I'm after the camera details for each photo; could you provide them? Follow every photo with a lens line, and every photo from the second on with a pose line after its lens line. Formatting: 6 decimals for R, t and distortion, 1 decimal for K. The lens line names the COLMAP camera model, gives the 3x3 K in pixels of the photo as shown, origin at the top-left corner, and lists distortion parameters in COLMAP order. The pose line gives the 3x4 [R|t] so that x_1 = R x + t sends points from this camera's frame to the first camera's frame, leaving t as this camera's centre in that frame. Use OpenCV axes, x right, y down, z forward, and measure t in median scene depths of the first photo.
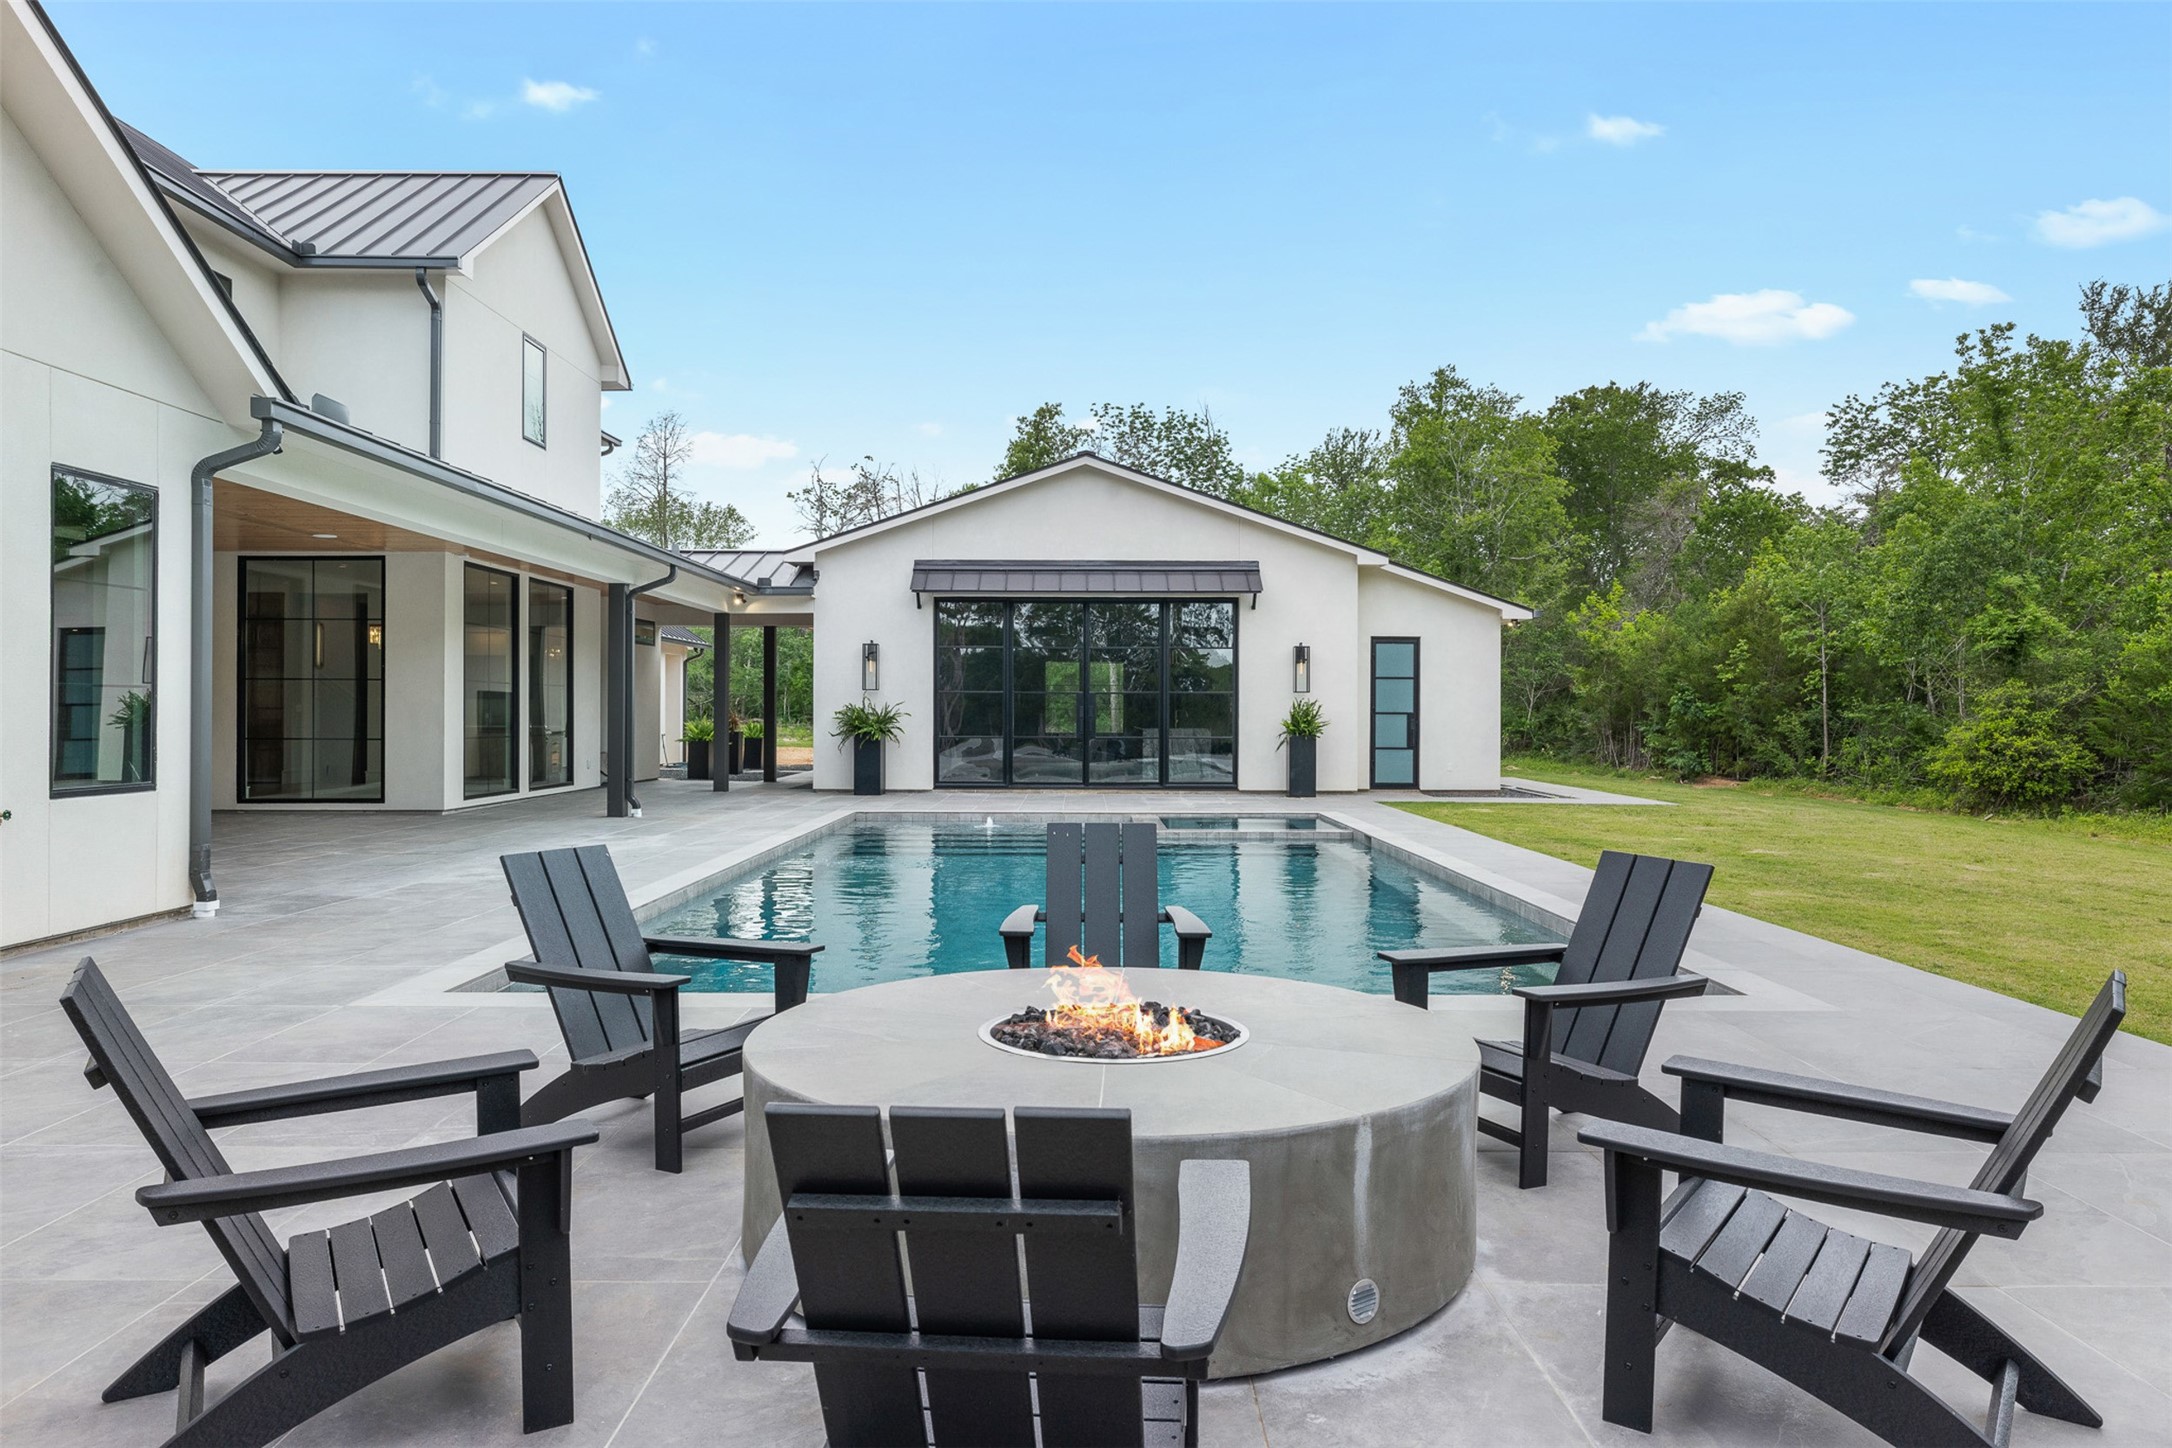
lens RADIAL K [[1478.4, 0, 1091.6], [0, 1478.4, 718.5], [0, 0, 1]] dist [-0.026573, -0.000558]
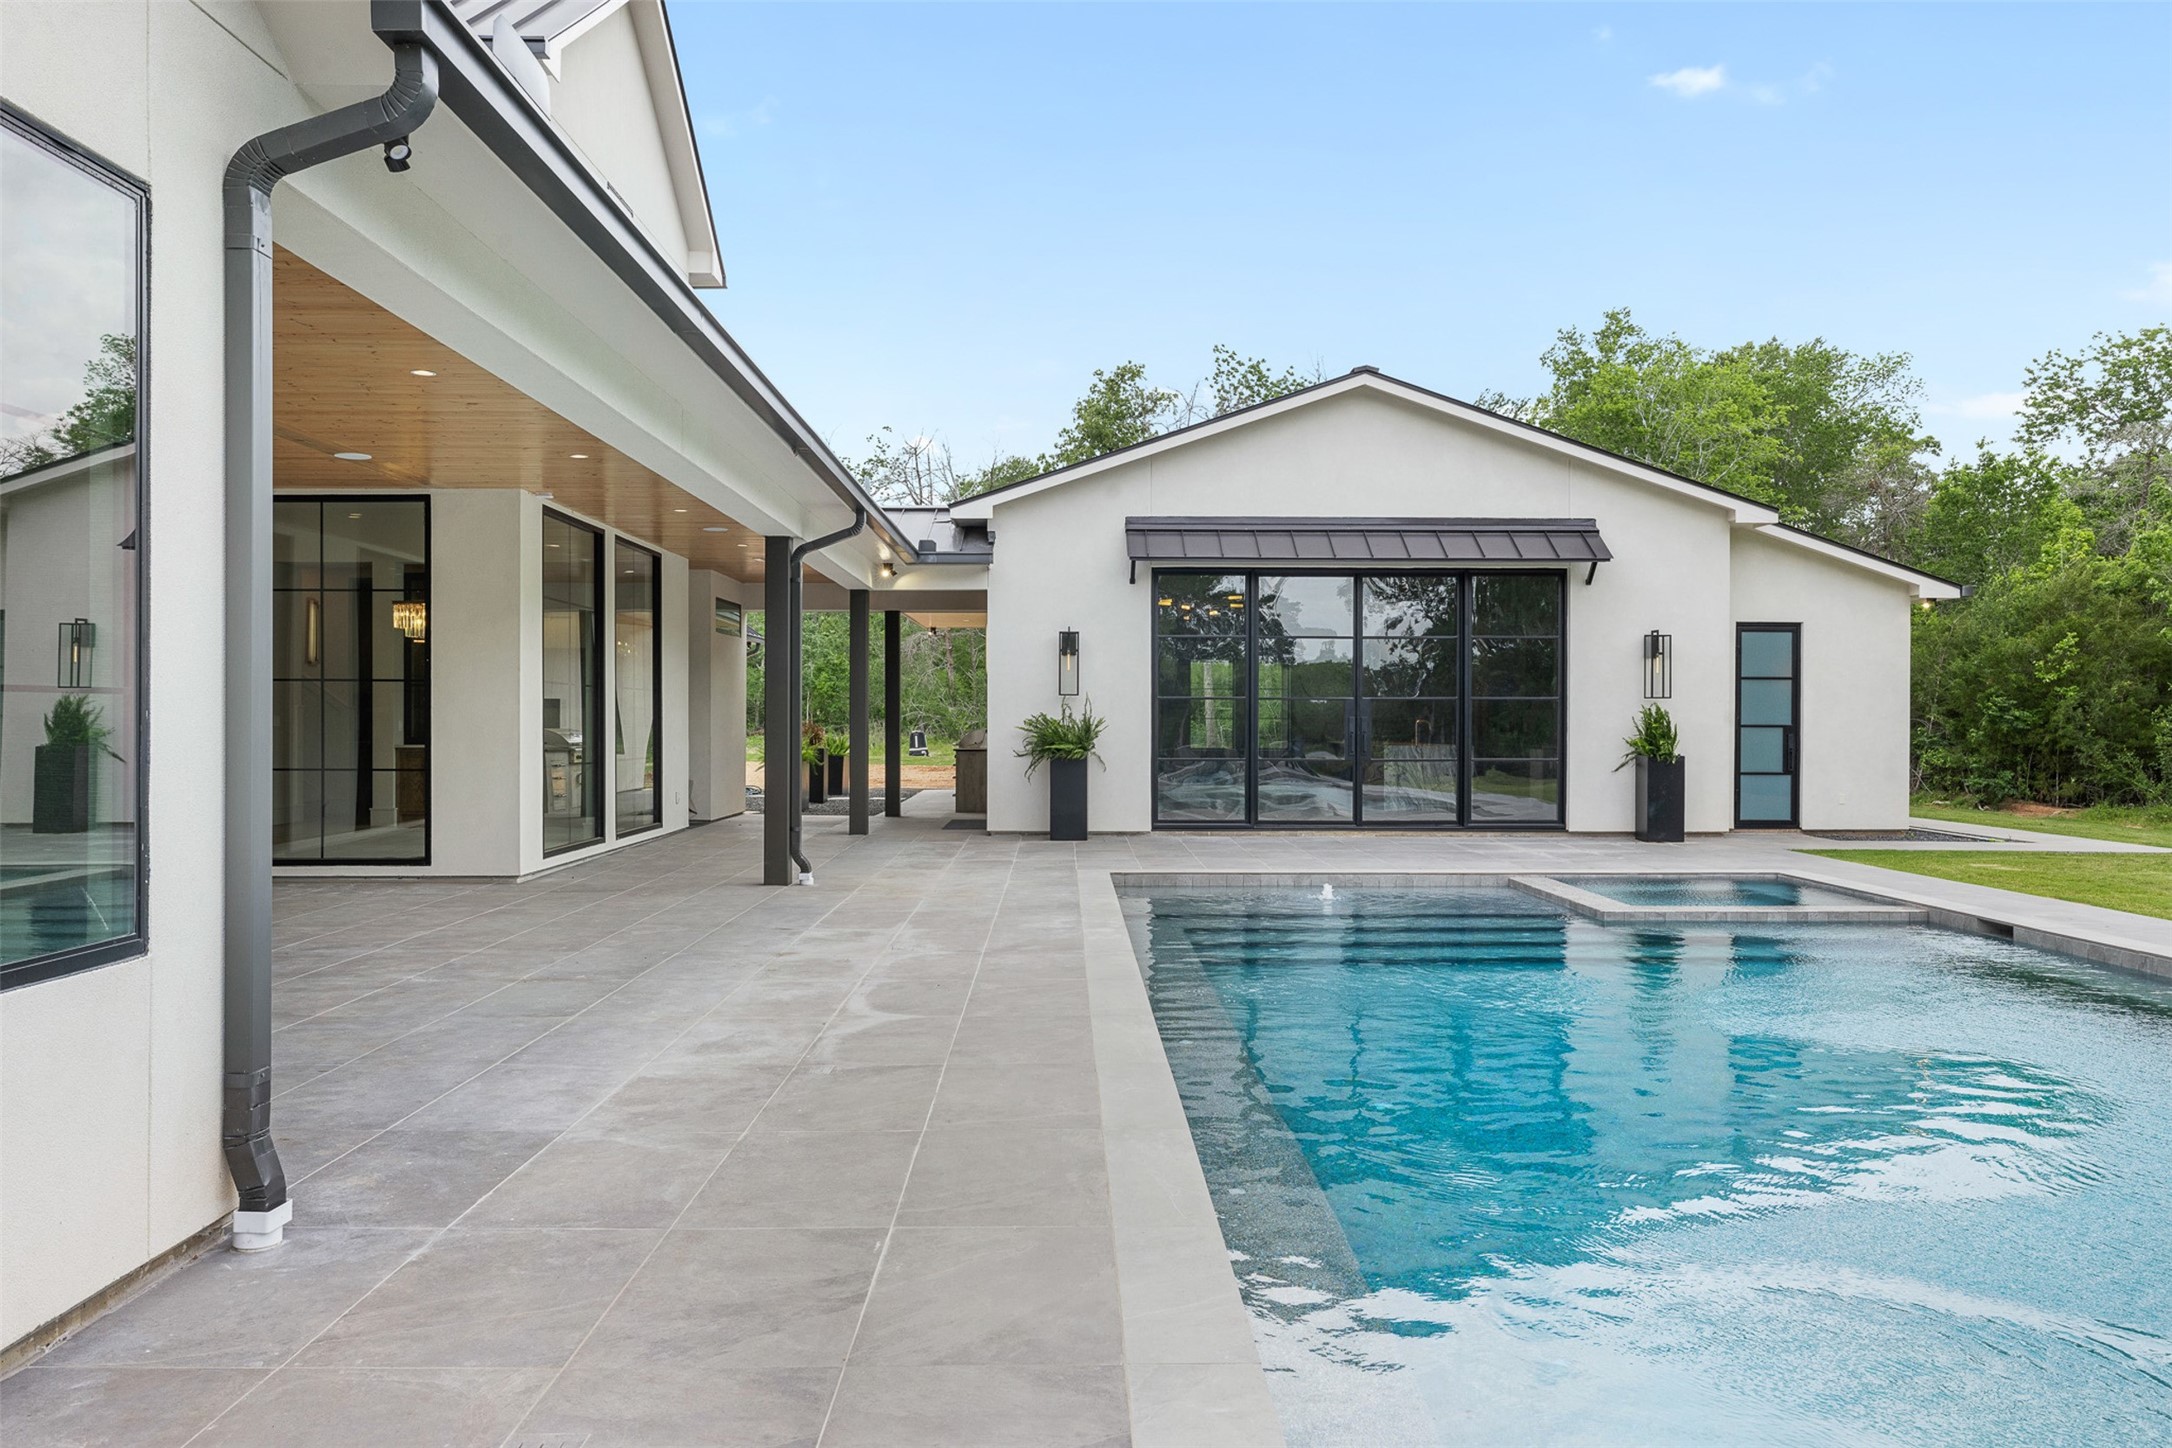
lens RADIAL K [[1573.0, 0, 1076.9], [0, 1573.0, 724.1], [0, 0, 1]] dist [-0.020609, 0.013190]
pose [[0.999940, -0.001379, 0.010901, -0.152909], [0.001384, 0.999999, -0.000497, -0.004526], [-0.010901, 0.000512, 0.999940, 0.223613]]
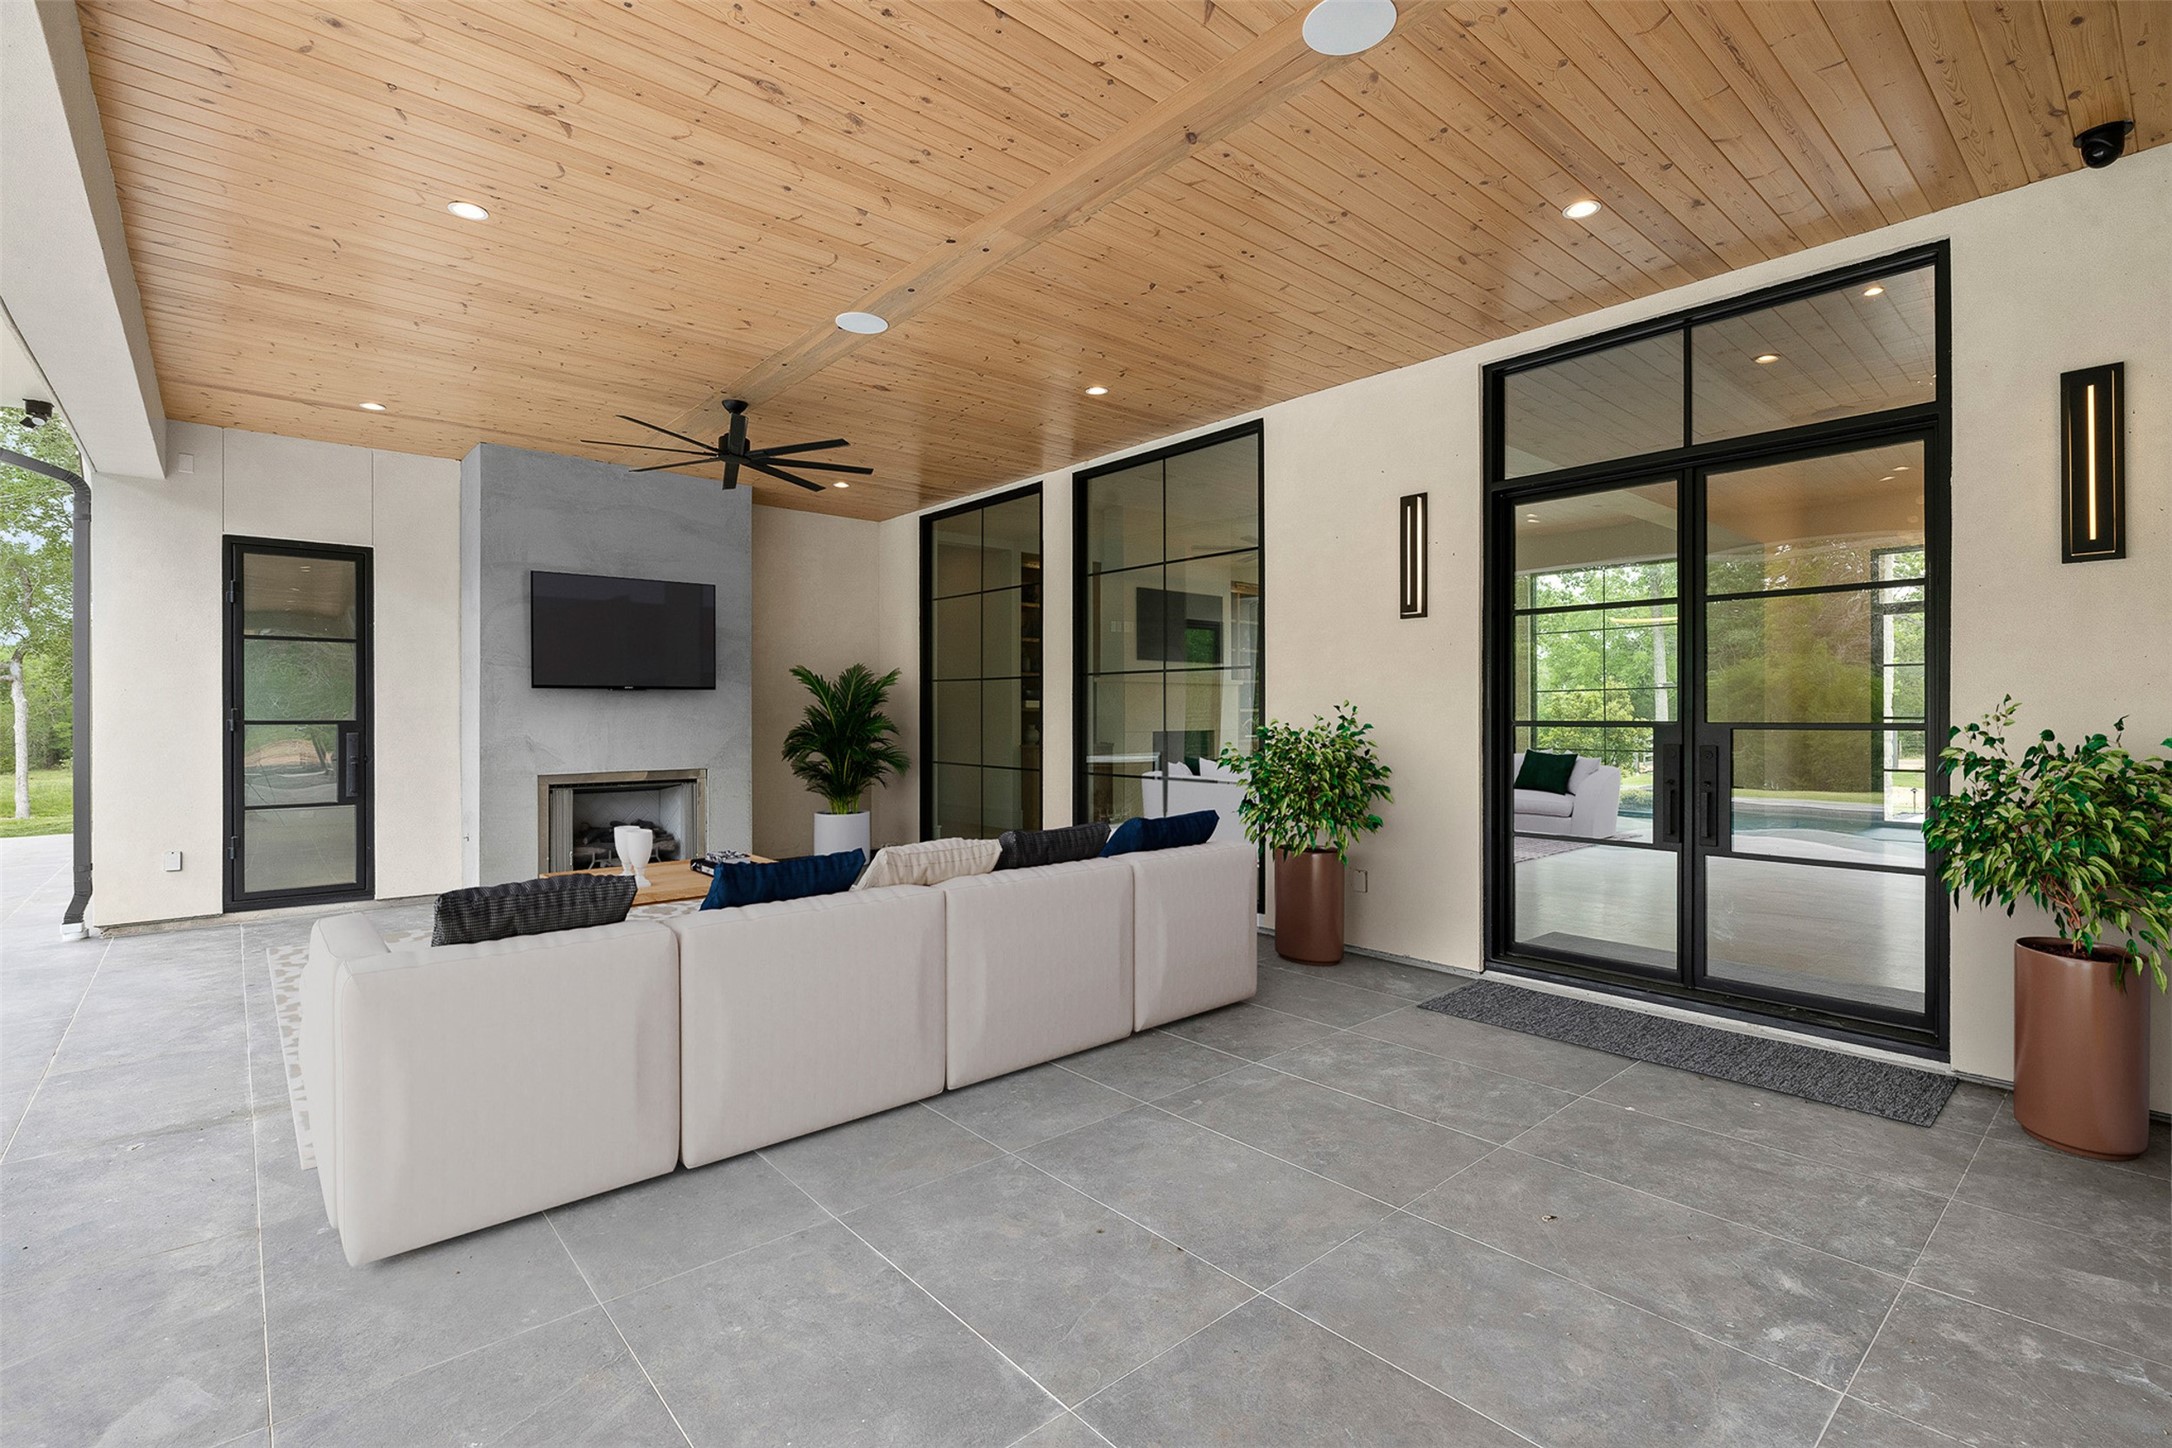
lens RADIAL K [[984.6, 0, 1088.6], [0, 984.6, 715.6], [0, 0, 1]] dist [-0.003885, -0.000584]
pose [[0.755168, -0.005715, 0.655506, 0.196126], [0.009427, 0.999953, -0.002142, -0.003052], [-0.655463, 0.007797, 0.755187, 0.656965]]
